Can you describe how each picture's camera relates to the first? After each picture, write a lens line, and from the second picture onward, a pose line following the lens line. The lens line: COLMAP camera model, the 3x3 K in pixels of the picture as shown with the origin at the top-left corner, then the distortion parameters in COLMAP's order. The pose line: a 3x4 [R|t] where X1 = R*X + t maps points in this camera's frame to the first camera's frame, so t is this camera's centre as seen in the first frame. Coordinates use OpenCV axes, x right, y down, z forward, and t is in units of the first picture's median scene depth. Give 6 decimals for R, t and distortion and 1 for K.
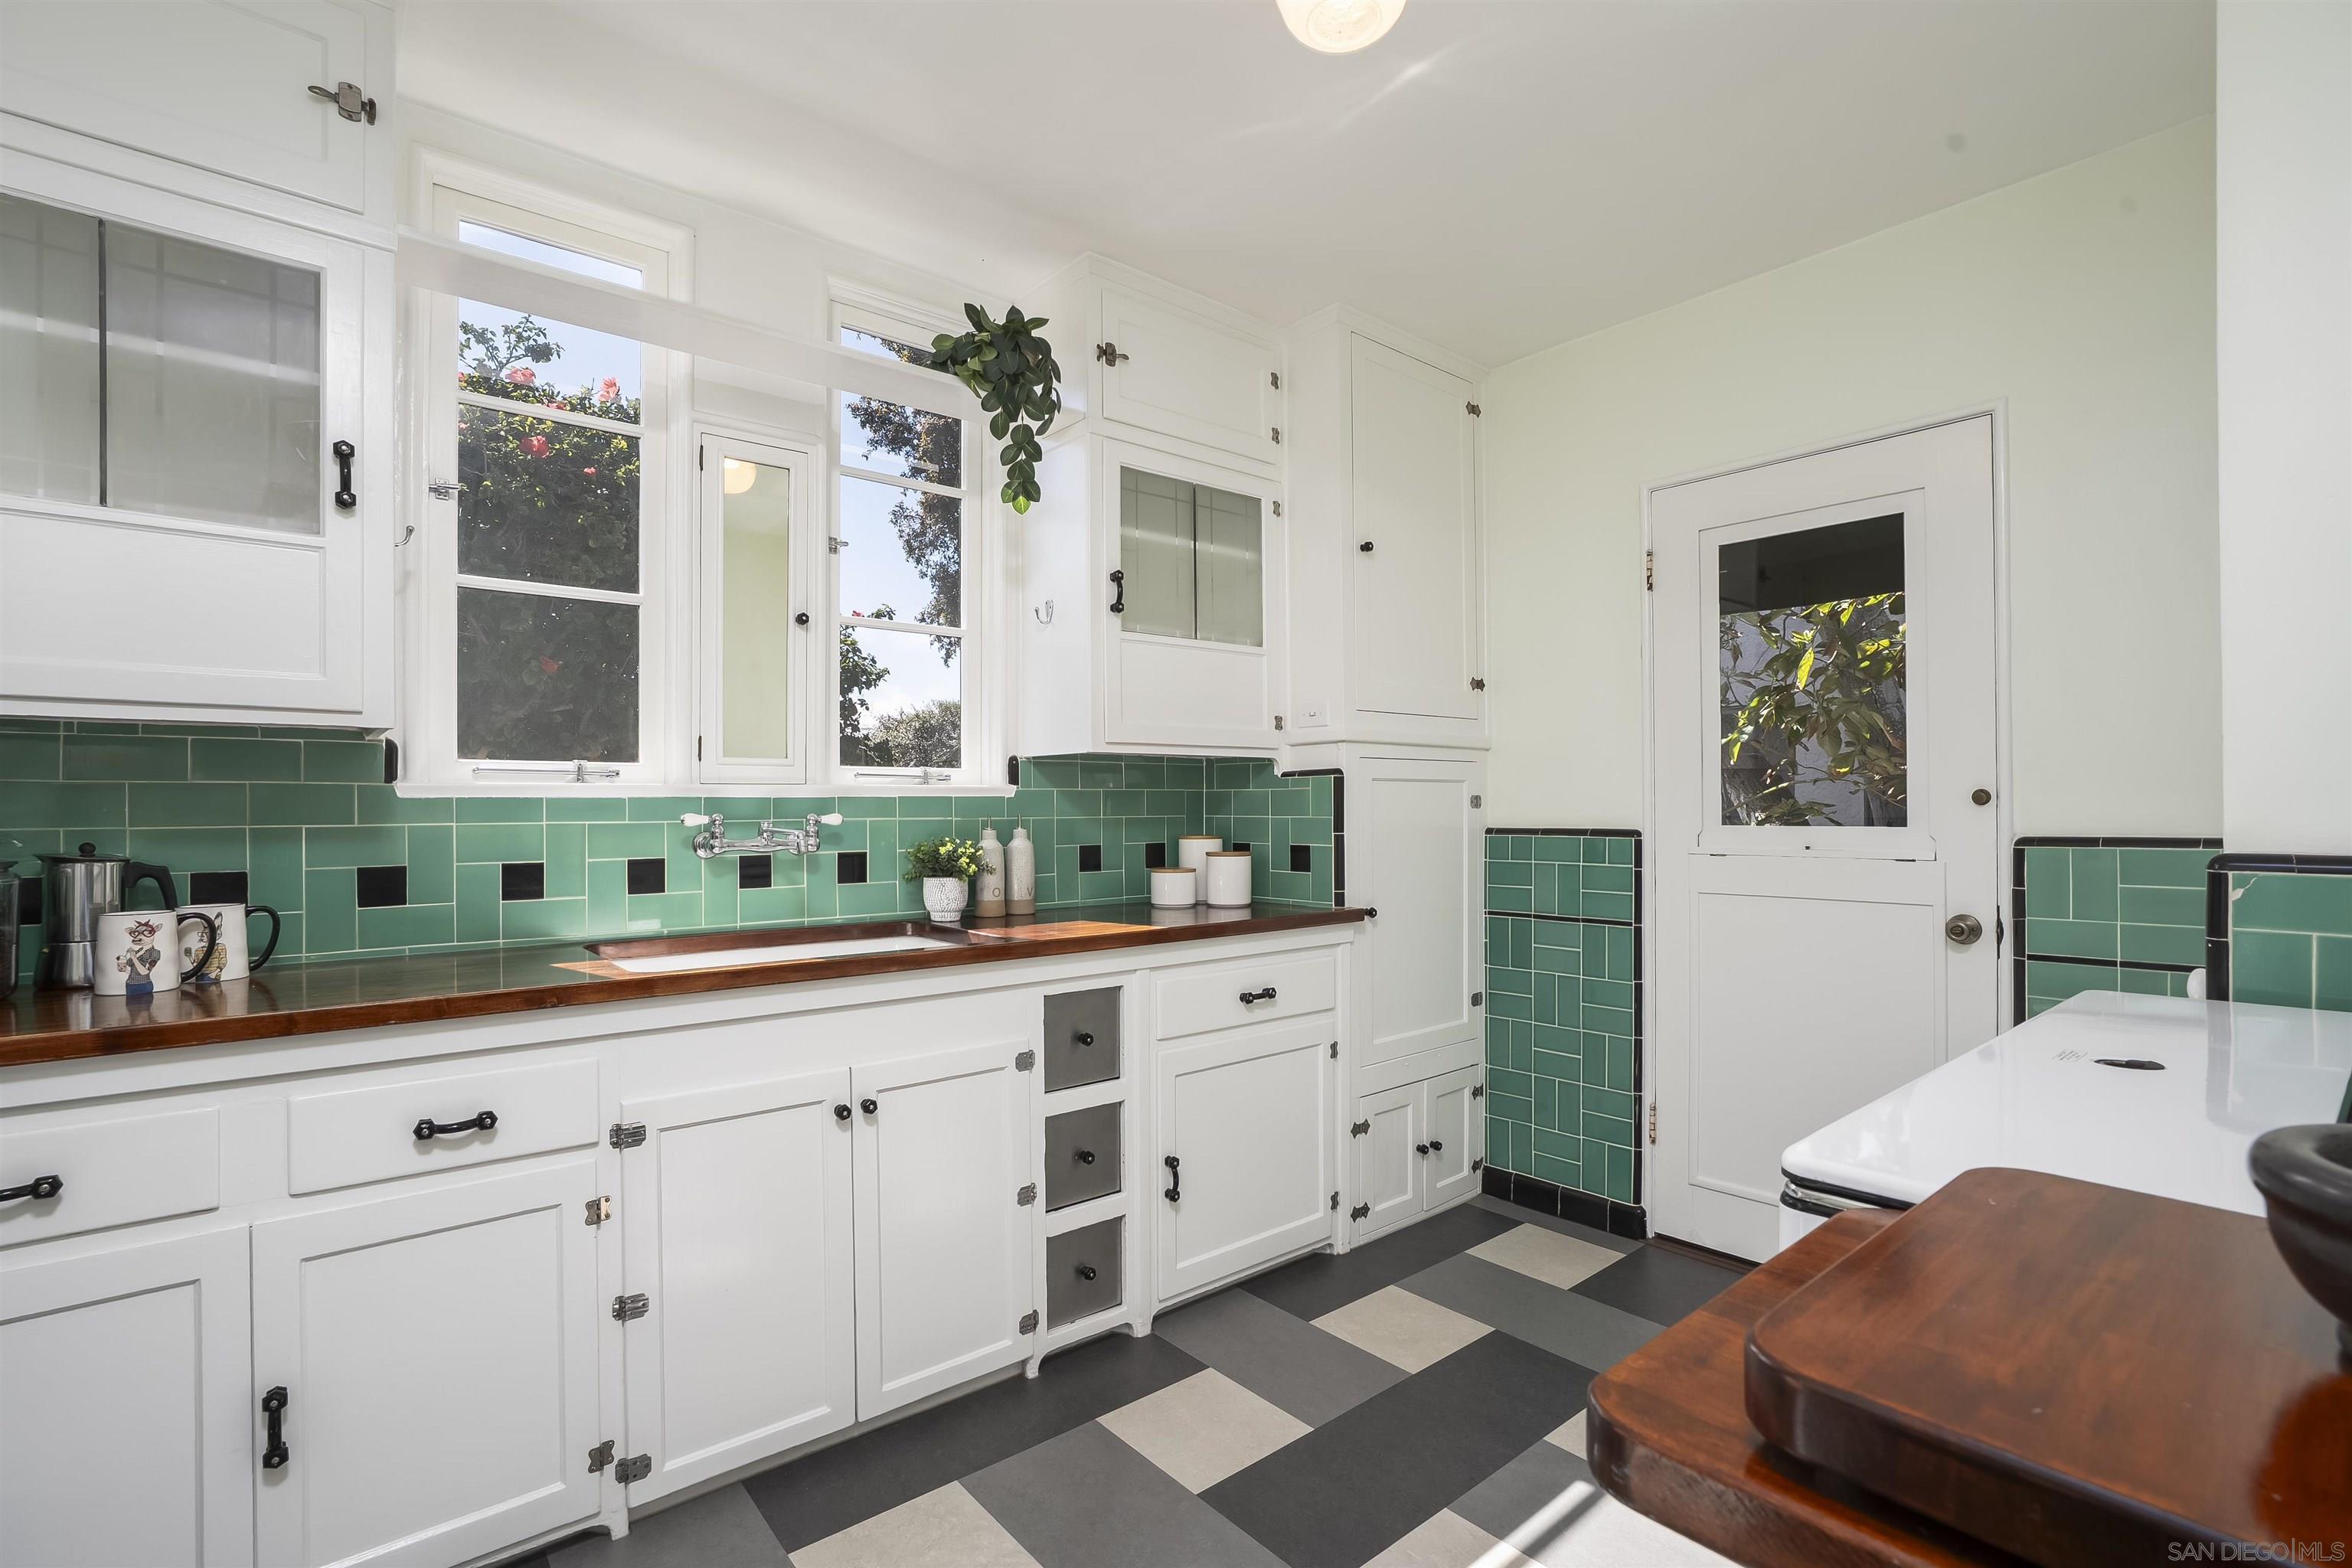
lens RADIAL K [[1074.0, 0, 1174.2], [0, 1074.0, 798.7], [0, 0, 1]] dist [-0.043394, 0.016240]
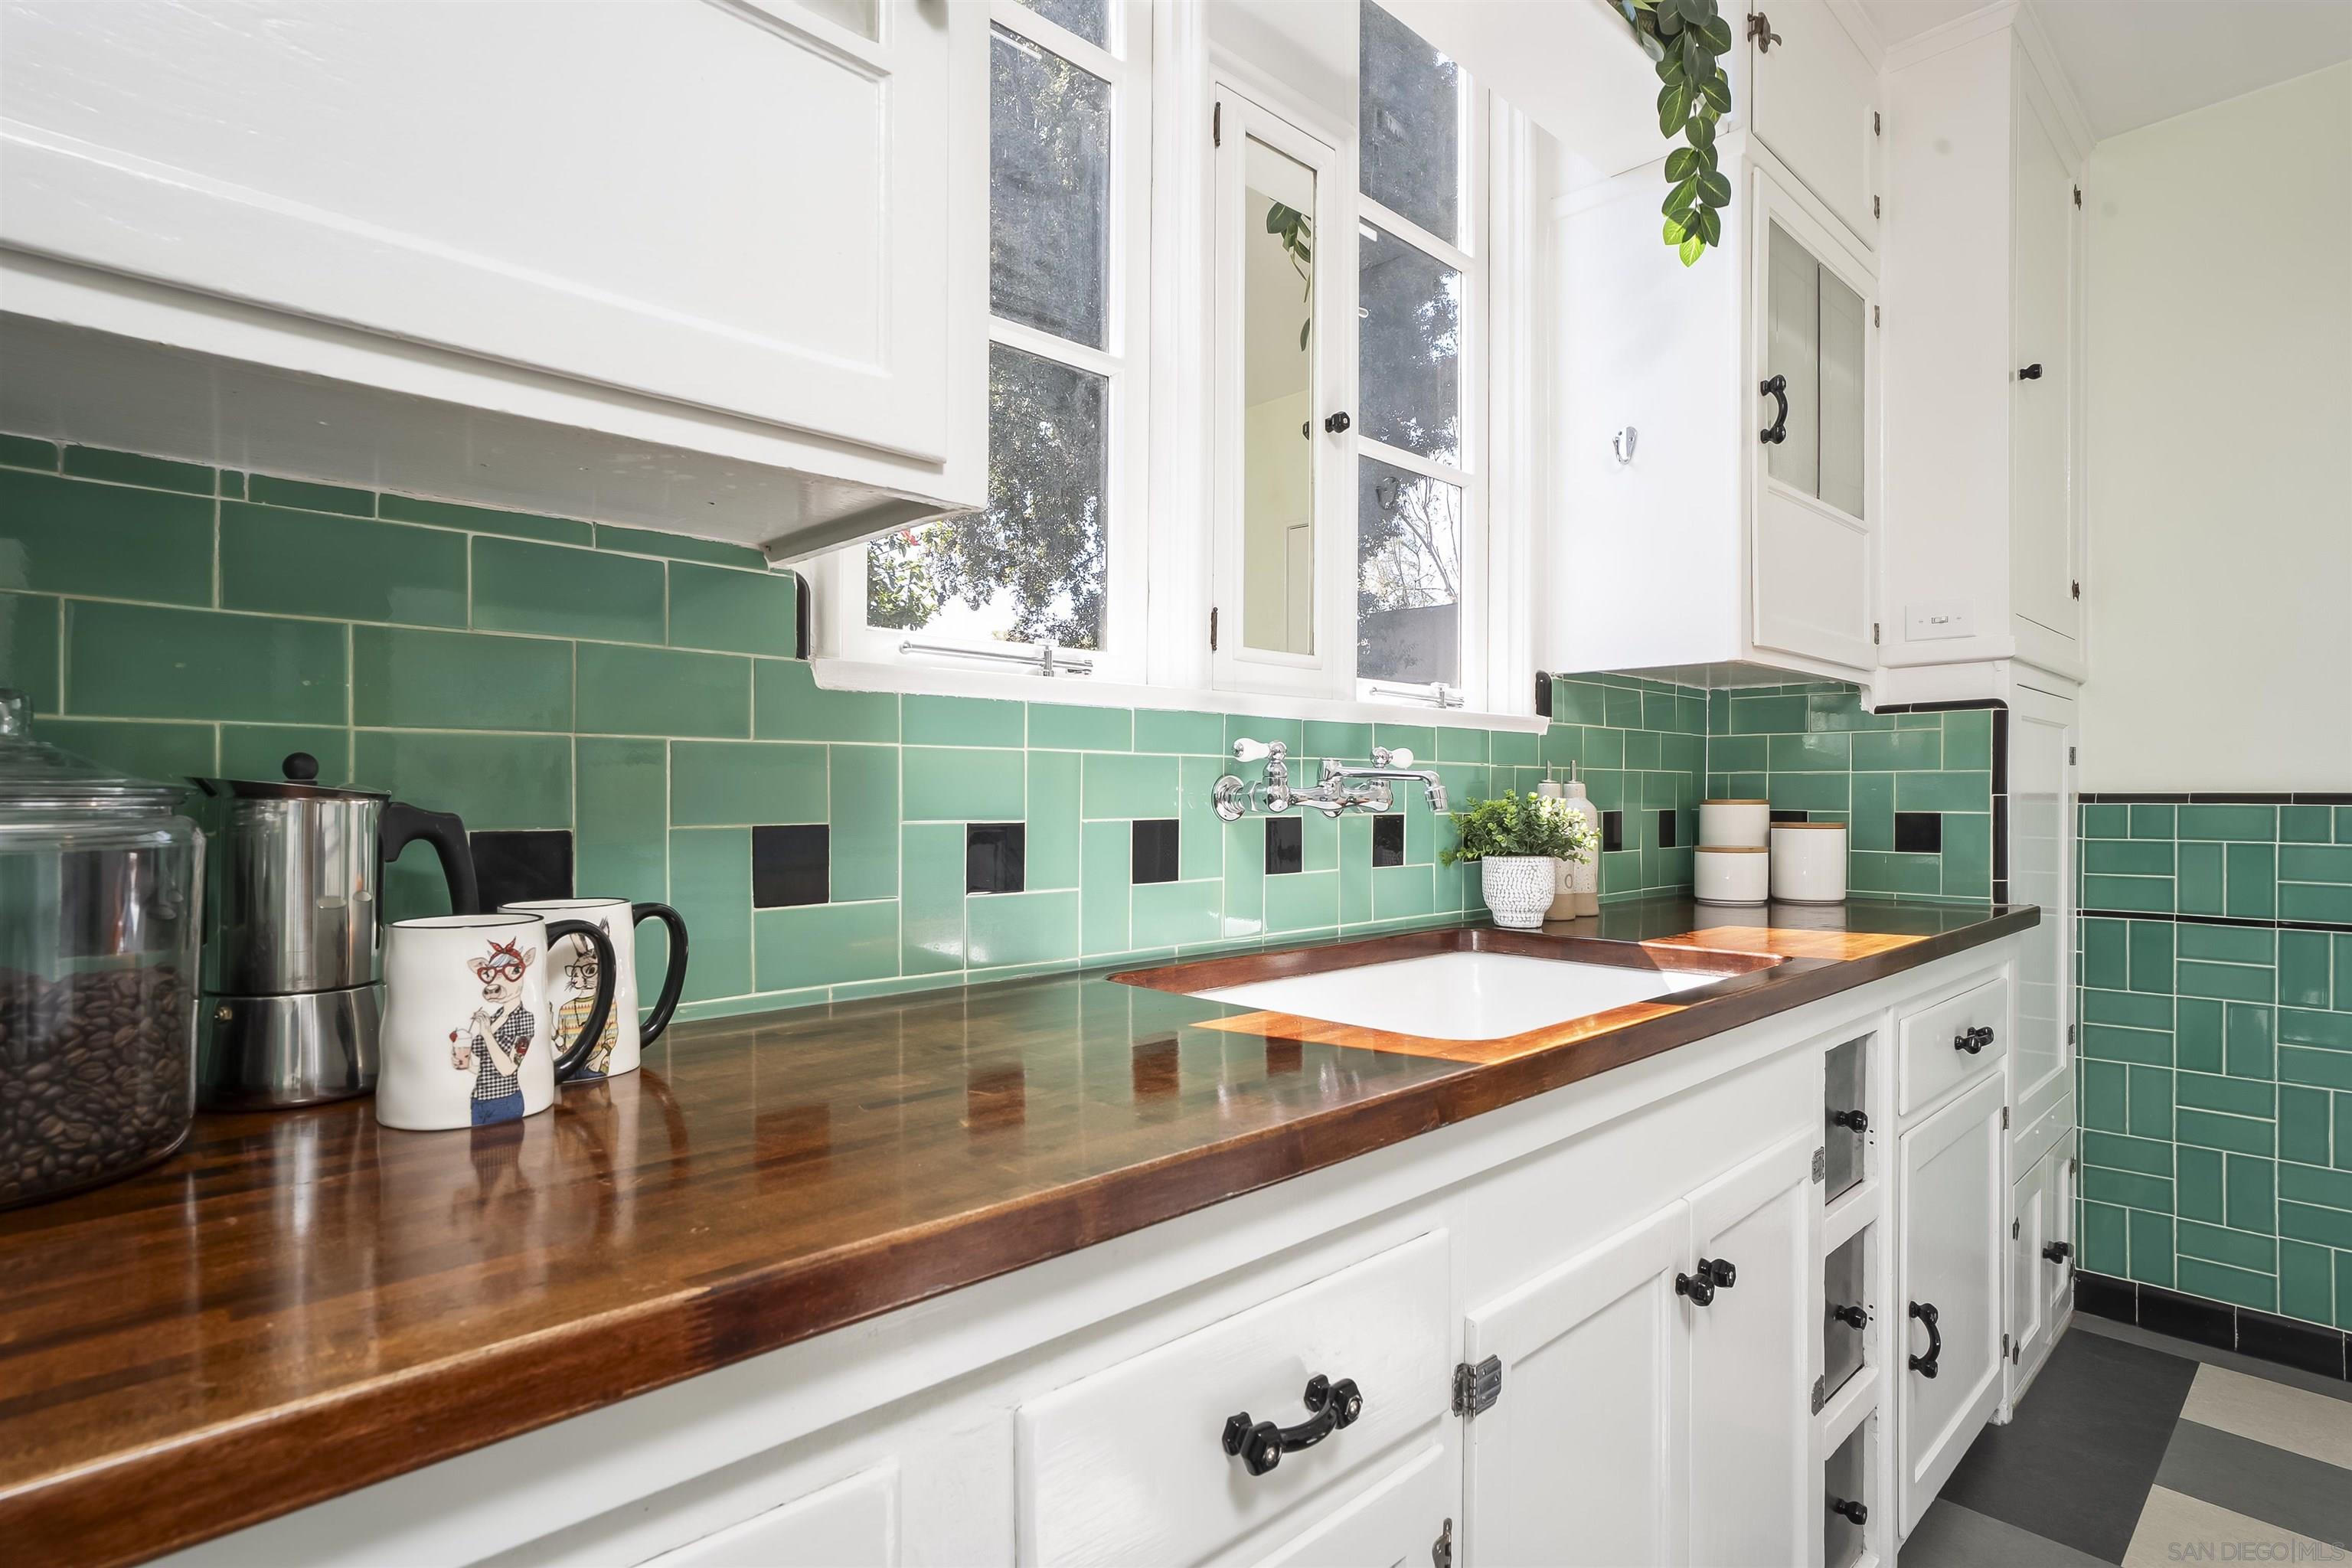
lens RADIAL K [[1206.1, 0, 1172.2], [0, 1206.1, 794.2], [0, 0, 1]] dist [-0.040954, 0.035394]
pose [[0.997656, 0.006855, 0.068081, -0.492373], [-0.007371, 0.999946, 0.007332, 0.035567], [-0.068027, -0.007817, 0.997653, 0.339298]]
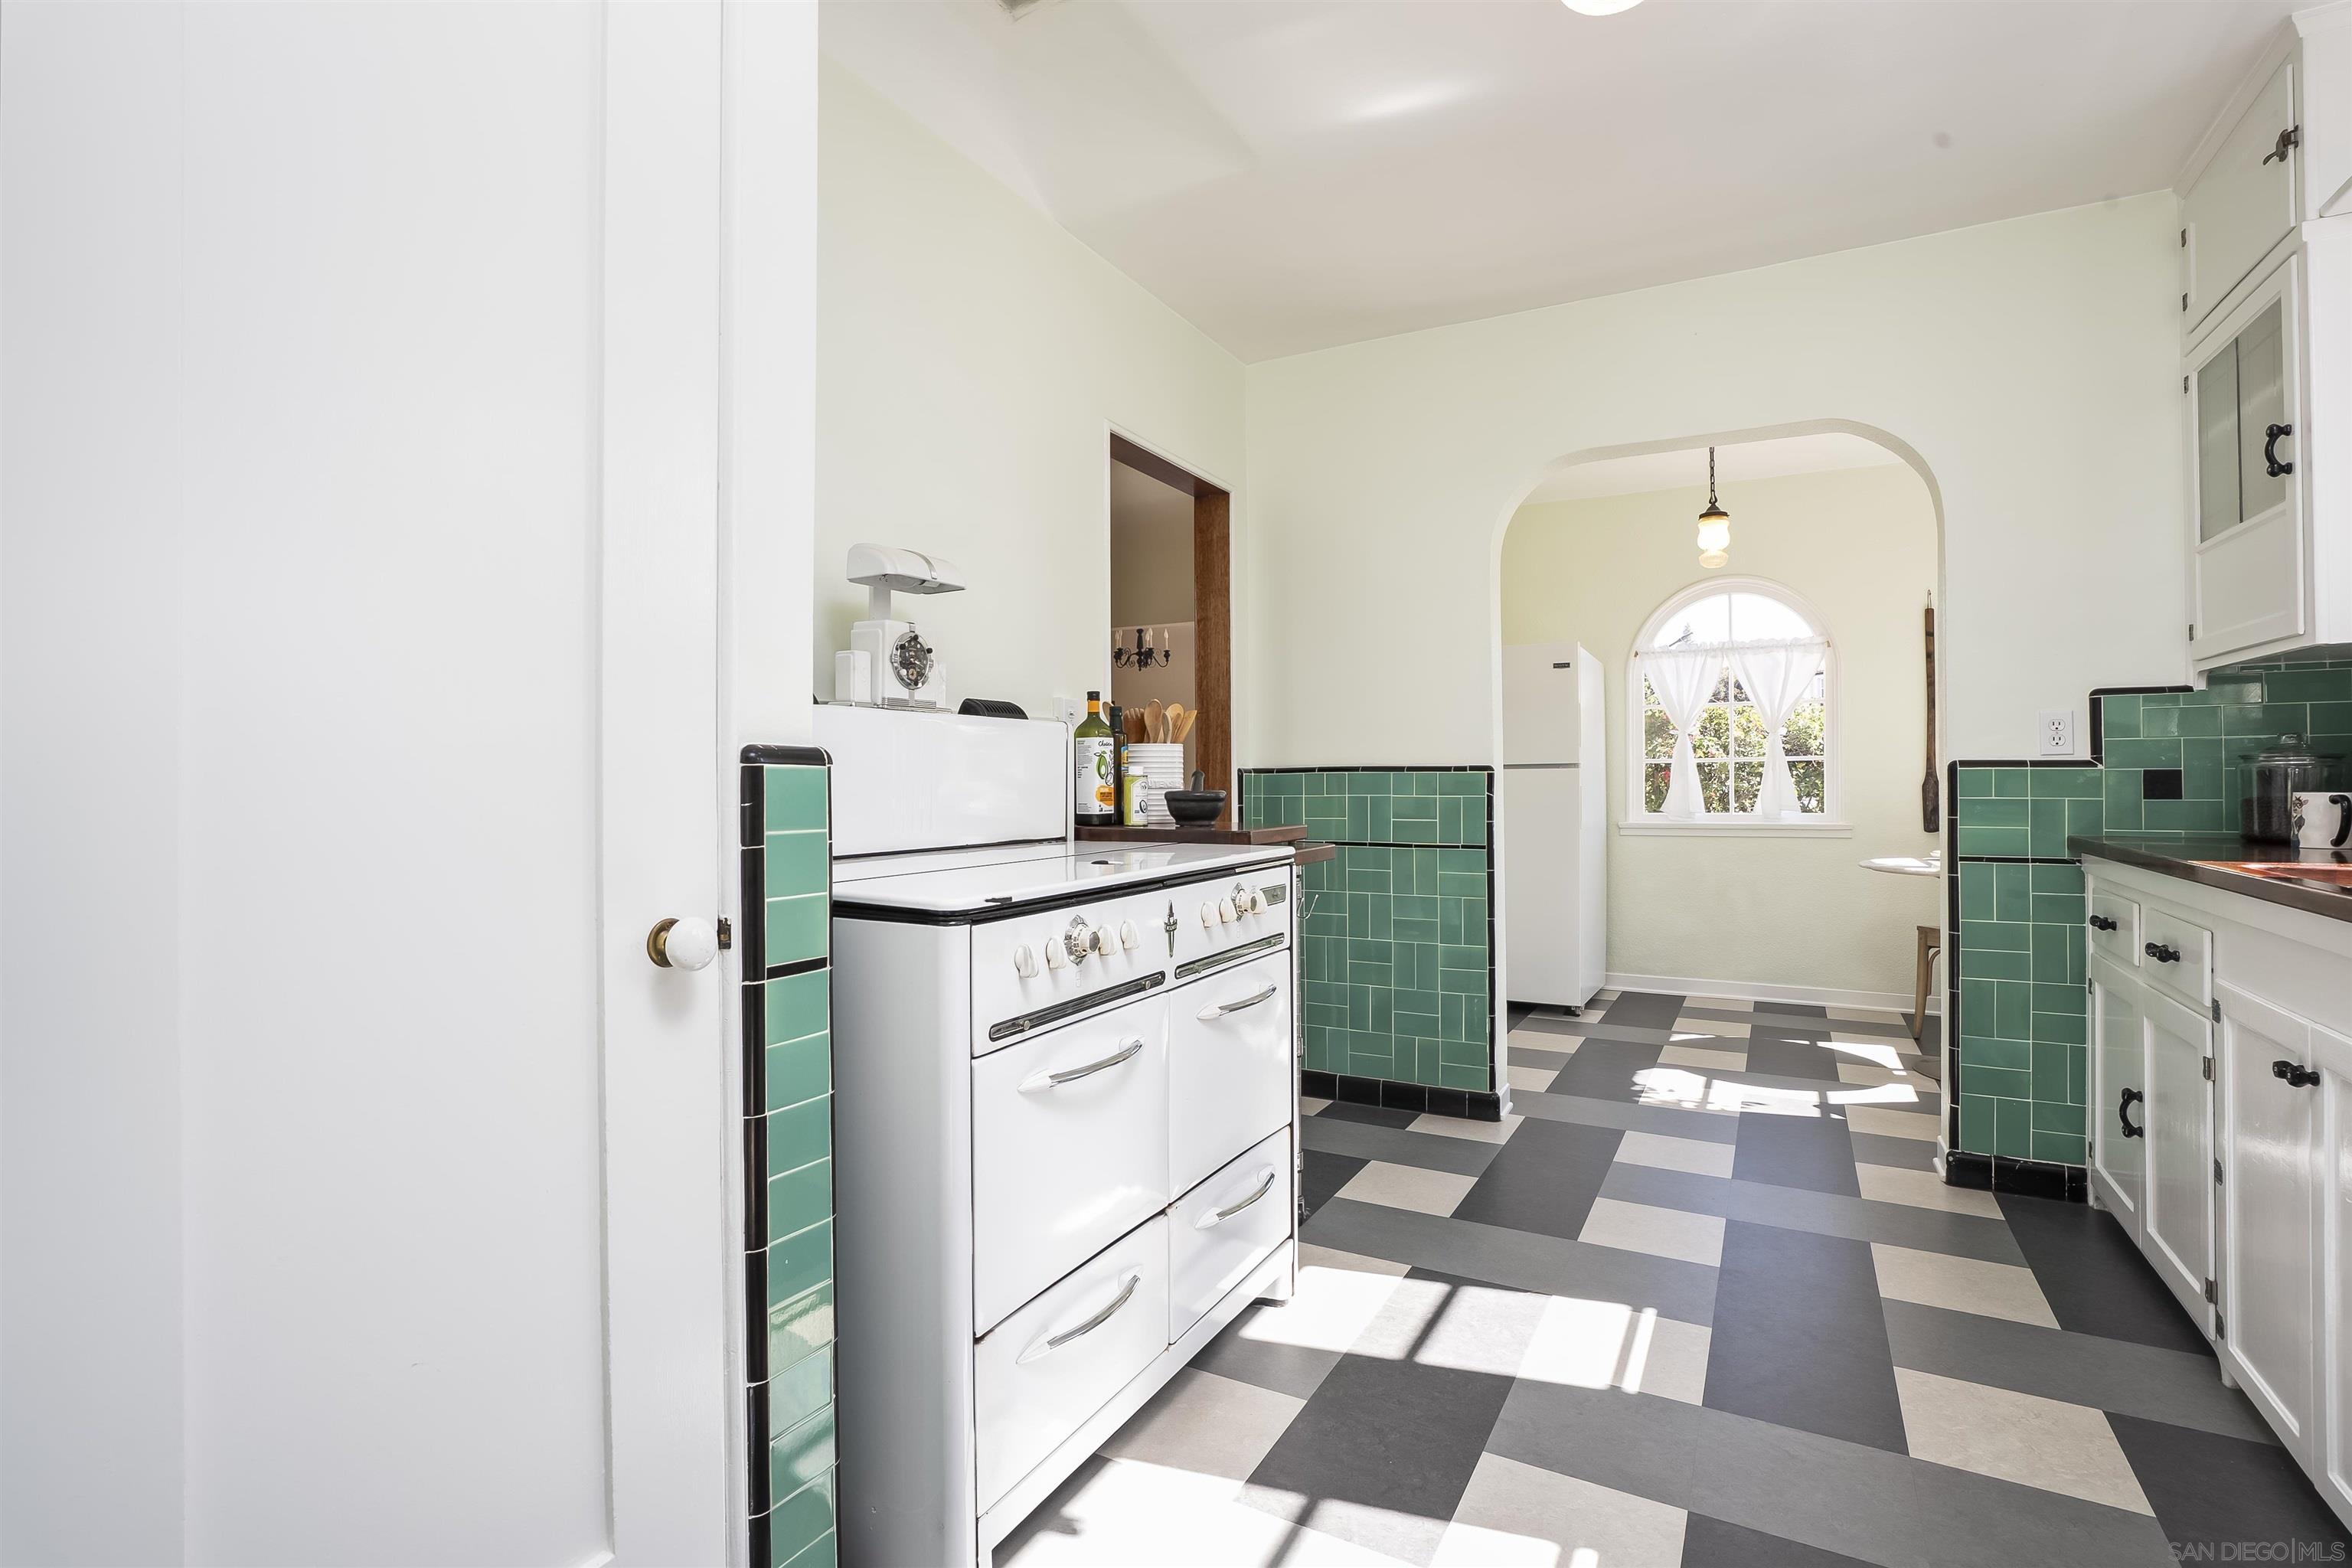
lens RADIAL K [[1107.3, 0, 1174.8], [0, 1107.3, 769.2], [0, 0, 1]] dist [-0.045392, 0.017973]
pose [[-0.929512, 0.006796, -0.368729, 0.624477], [0.010845, 0.999902, -0.008909, 0.049783], [0.368632, -0.012280, -0.929494, 1.159362]]
